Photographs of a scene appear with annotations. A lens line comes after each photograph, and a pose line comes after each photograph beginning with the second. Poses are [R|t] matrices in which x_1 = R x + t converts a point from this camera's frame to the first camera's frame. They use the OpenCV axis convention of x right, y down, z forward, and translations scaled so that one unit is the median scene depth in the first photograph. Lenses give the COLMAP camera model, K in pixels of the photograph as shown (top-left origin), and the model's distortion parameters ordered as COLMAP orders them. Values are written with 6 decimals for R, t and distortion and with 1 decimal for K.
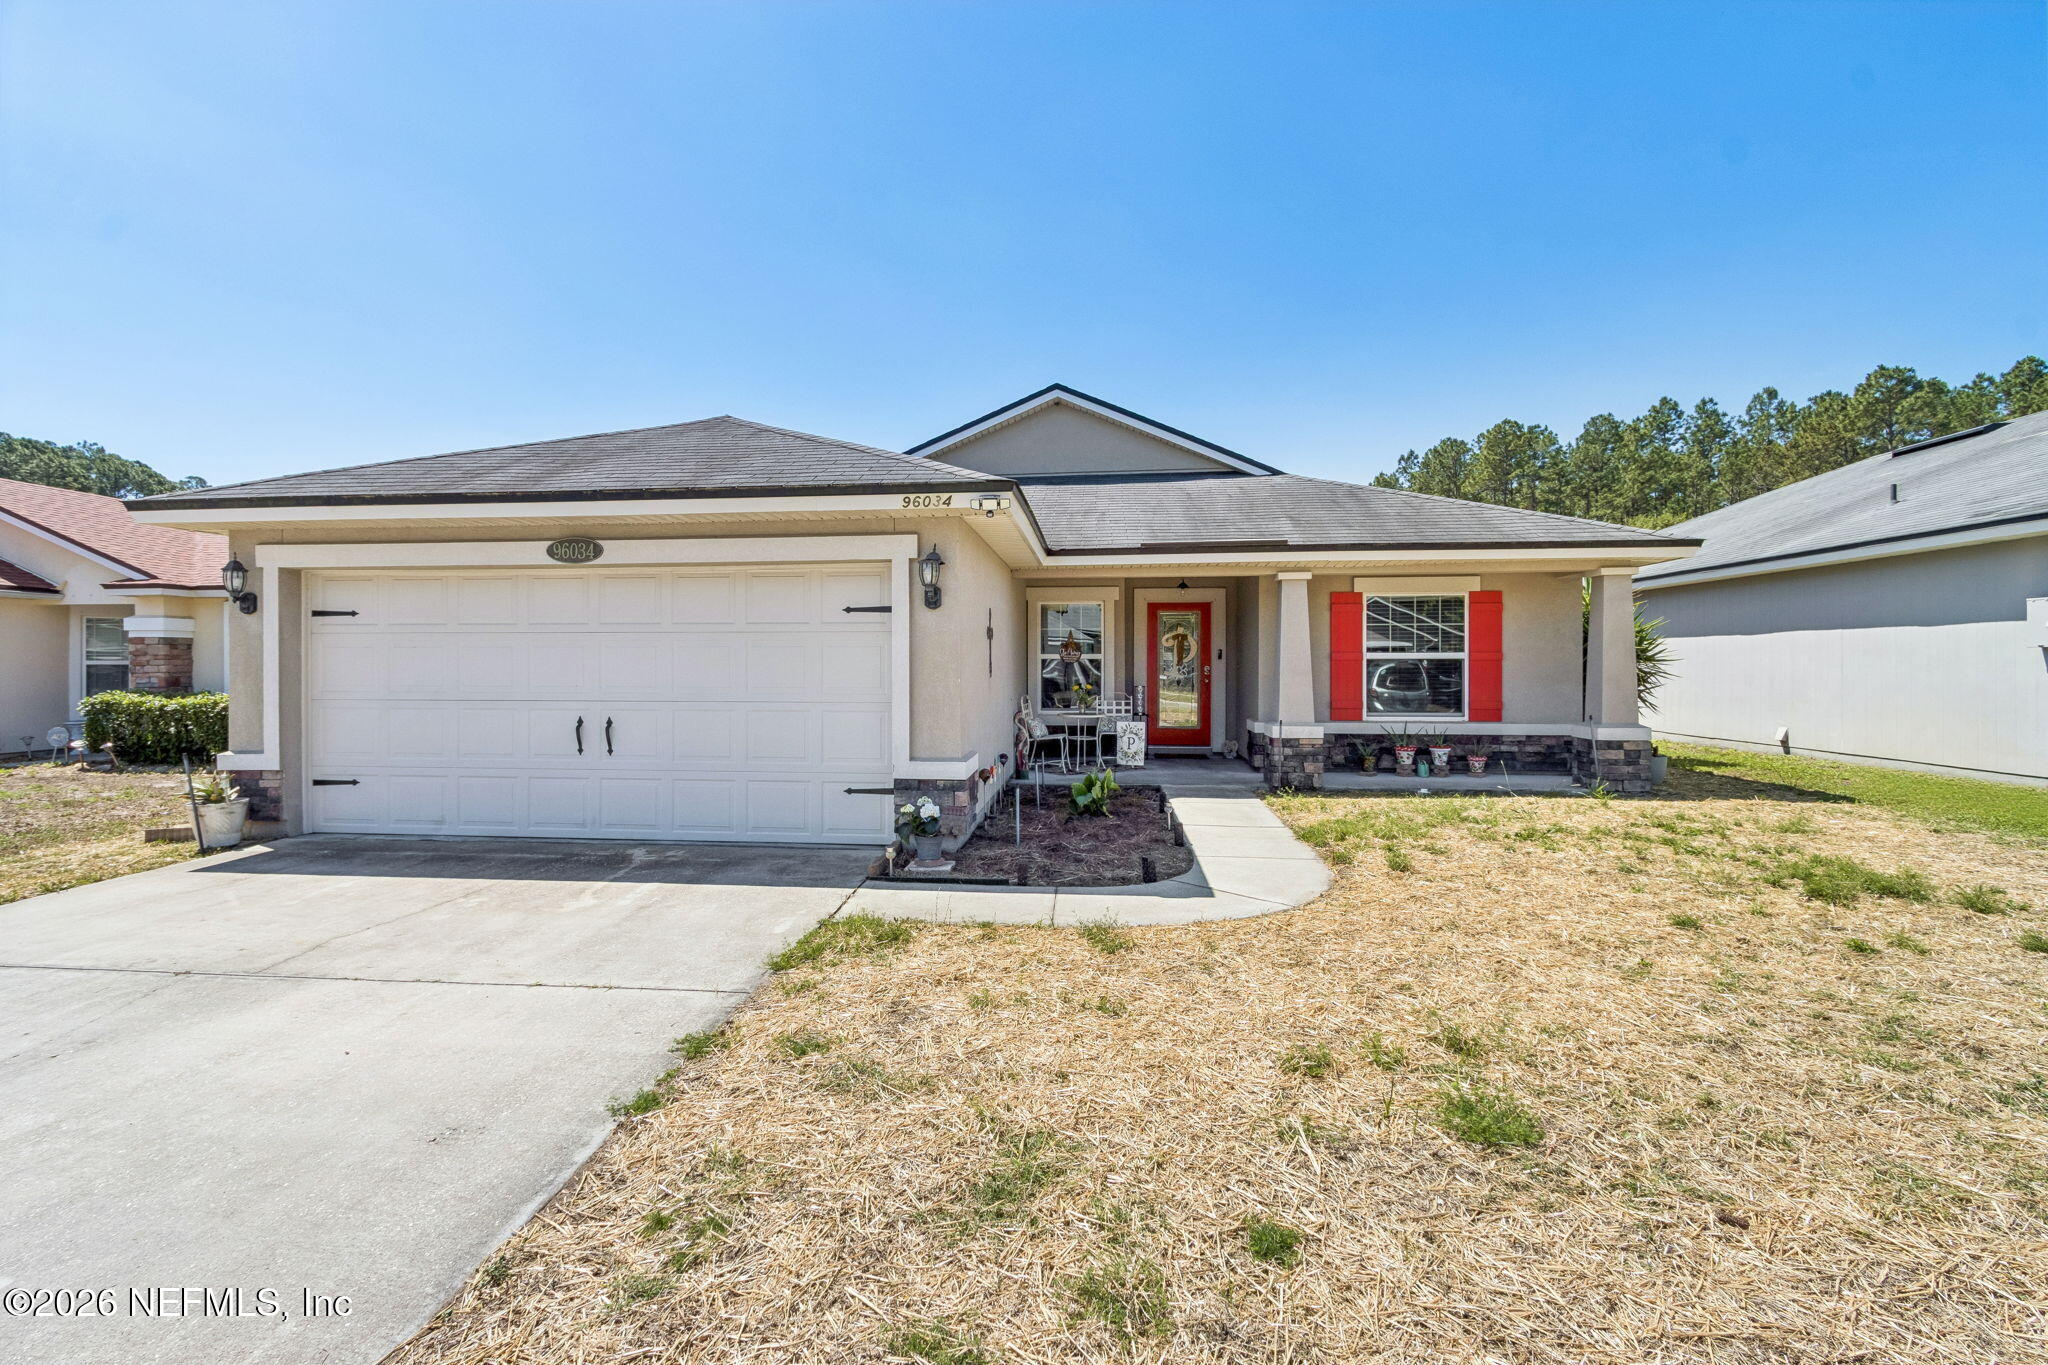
lens RADIAL K [[948.9, 0, 999.2], [0, 948.9, 668.9], [0, 0, 1]] dist [0.006027, -0.001988]
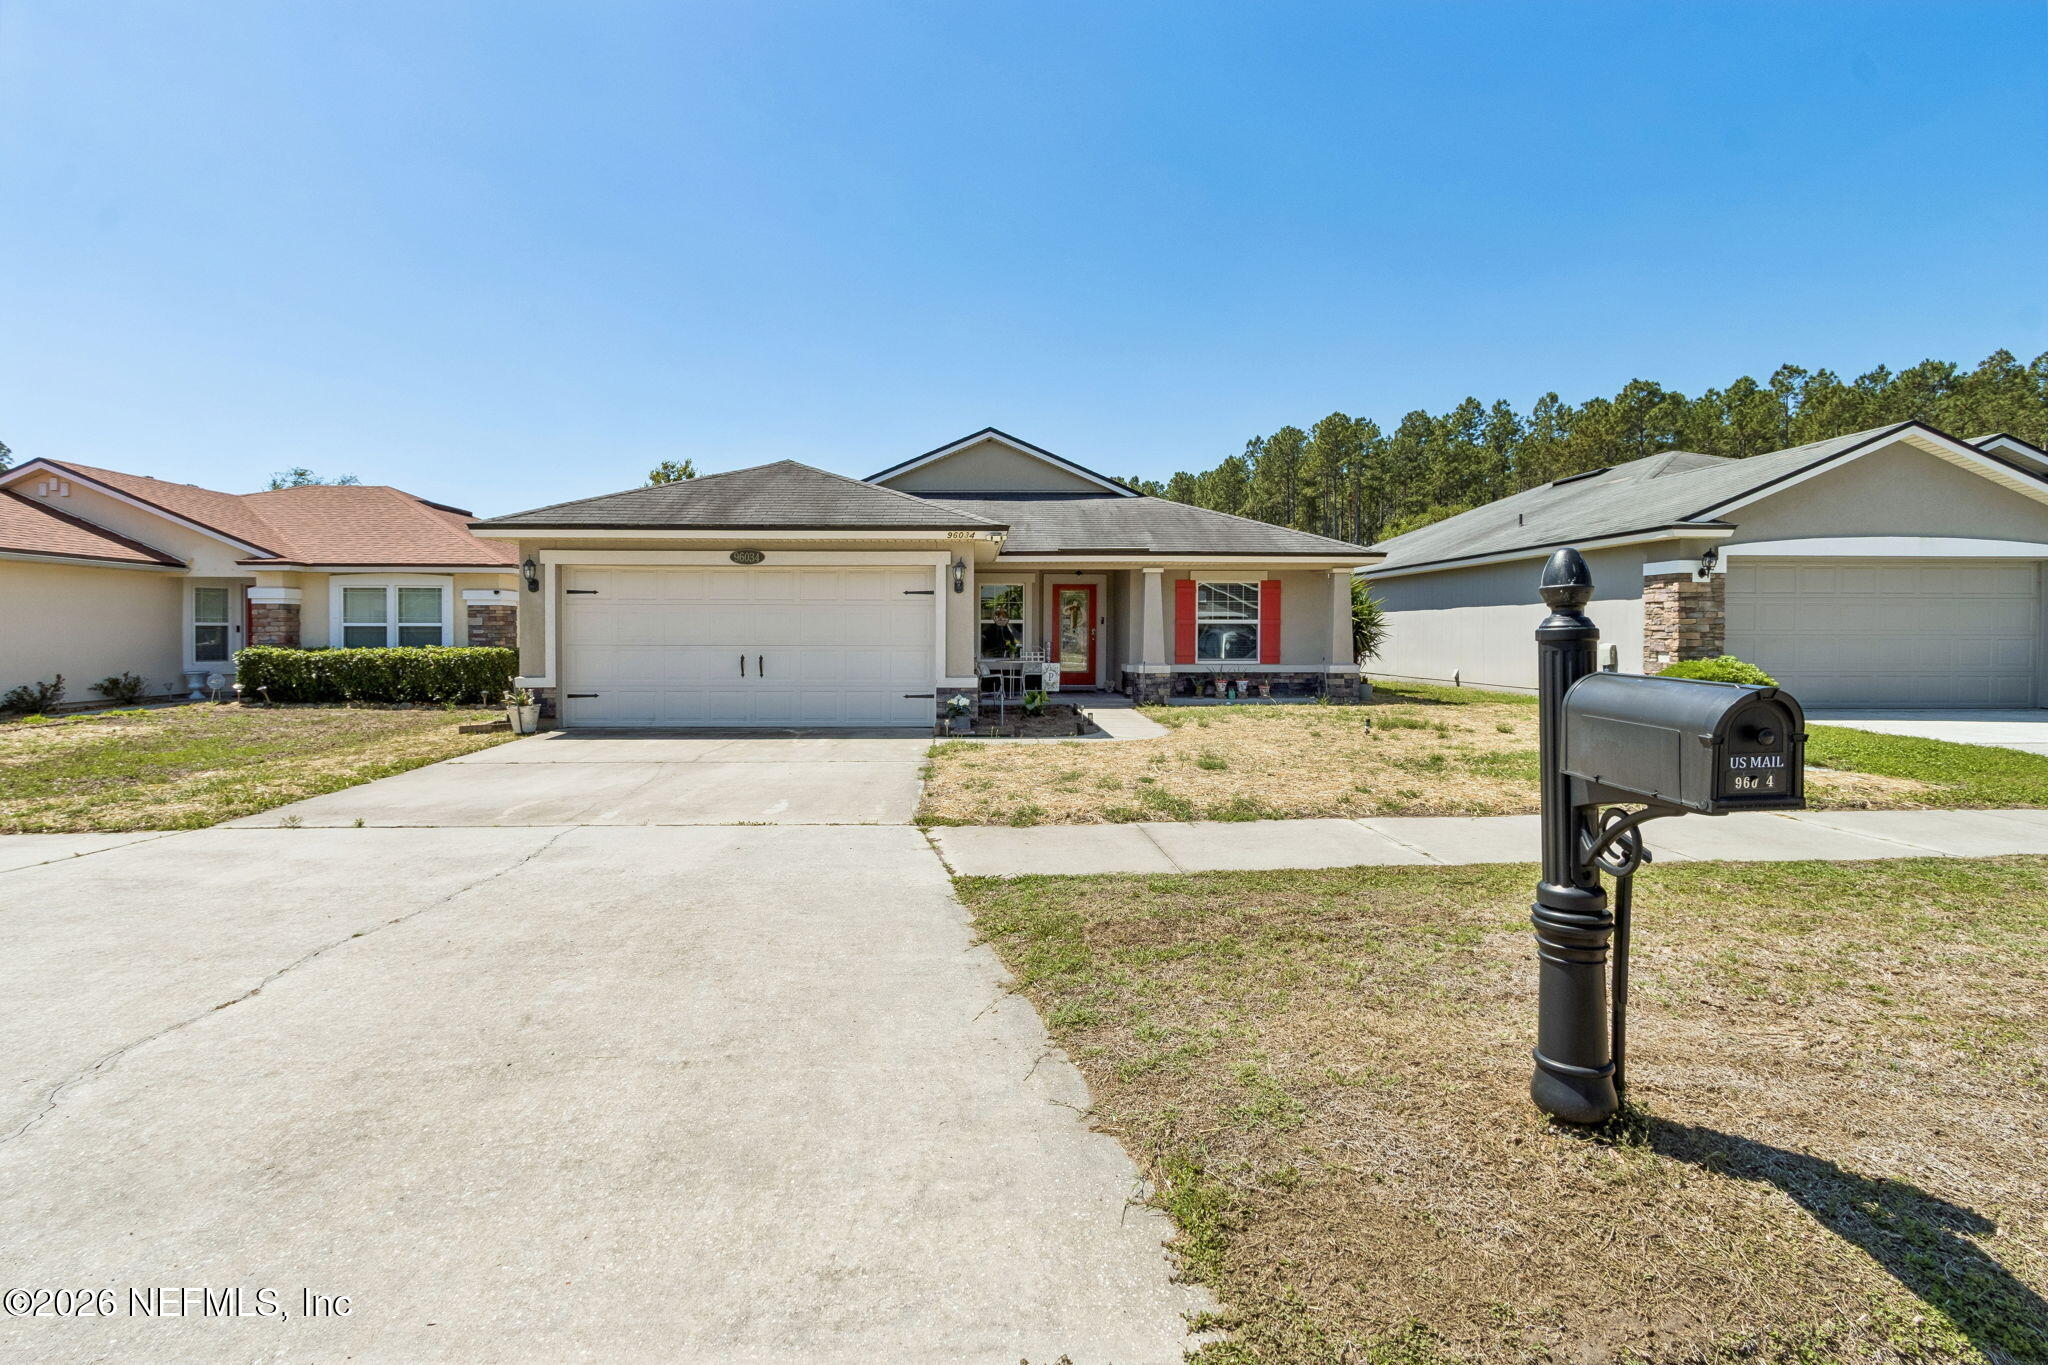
lens RADIAL K [[948.9, 0, 999.2], [0, 948.9, 668.9], [0, 0, 1]] dist [0.006027, -0.001988]
pose [[0.989681, -0.003364, 0.143249, -0.156201], [-0.001278, 0.999477, 0.032303, 0.013646], [-0.143283, -0.032152, 0.989159, -0.489056]]
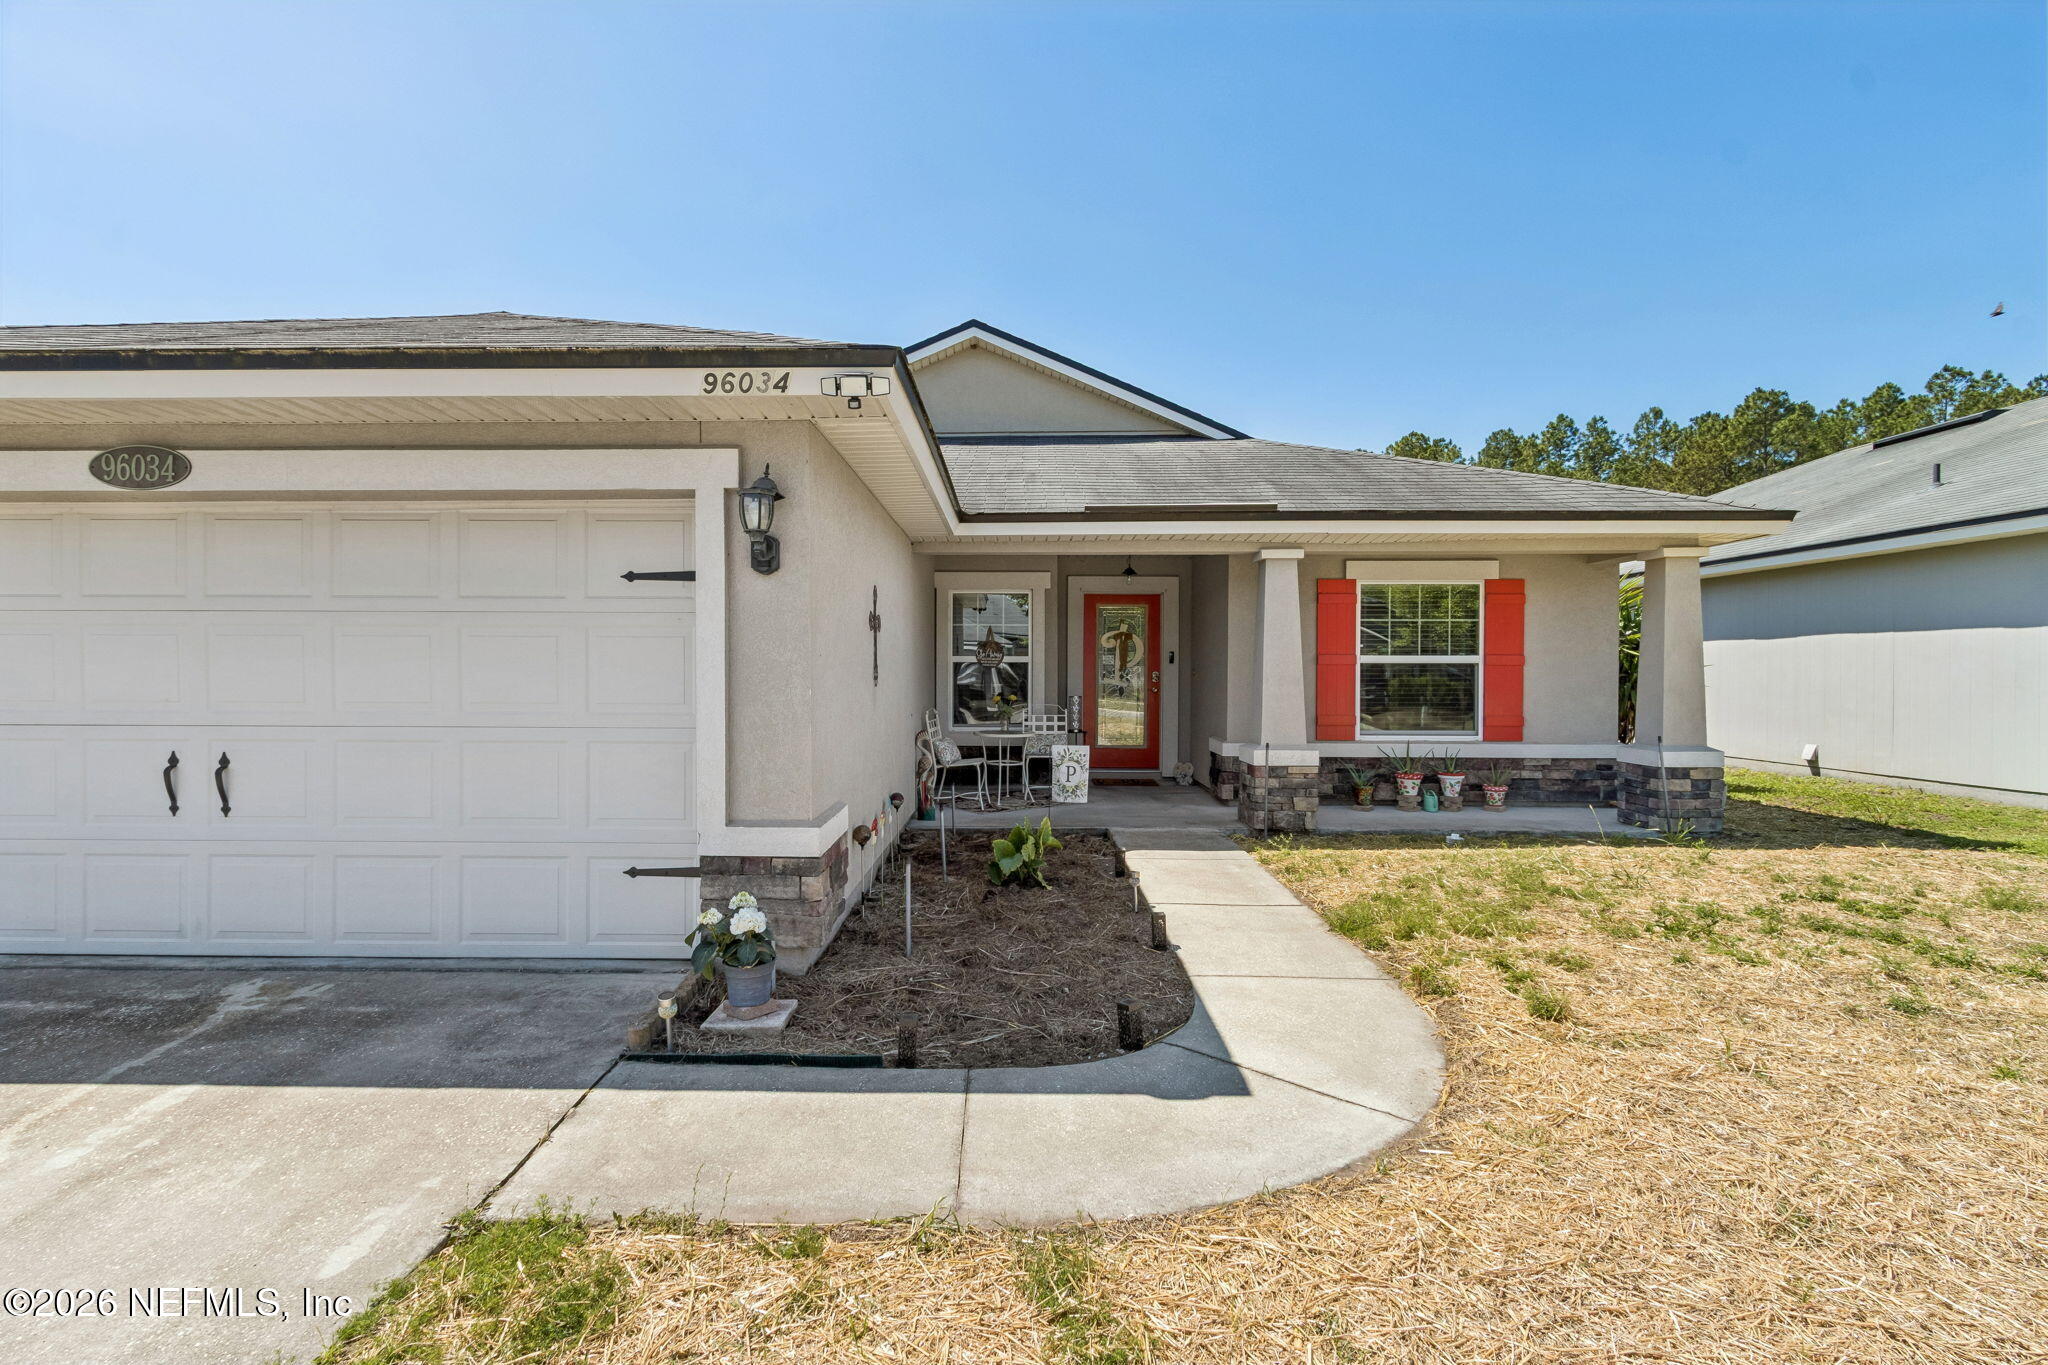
lens RADIAL K [[946.1, 0, 1002.1], [0, 946.1, 683.5], [0, 0, 1]] dist [0.005690, 0.000106]
pose [[0.995921, 0.002007, 0.090202, 0.015863], [-0.002822, 0.999956, 0.008904, 0.000389], [-0.090181, -0.009122, 0.995884, 0.239926]]
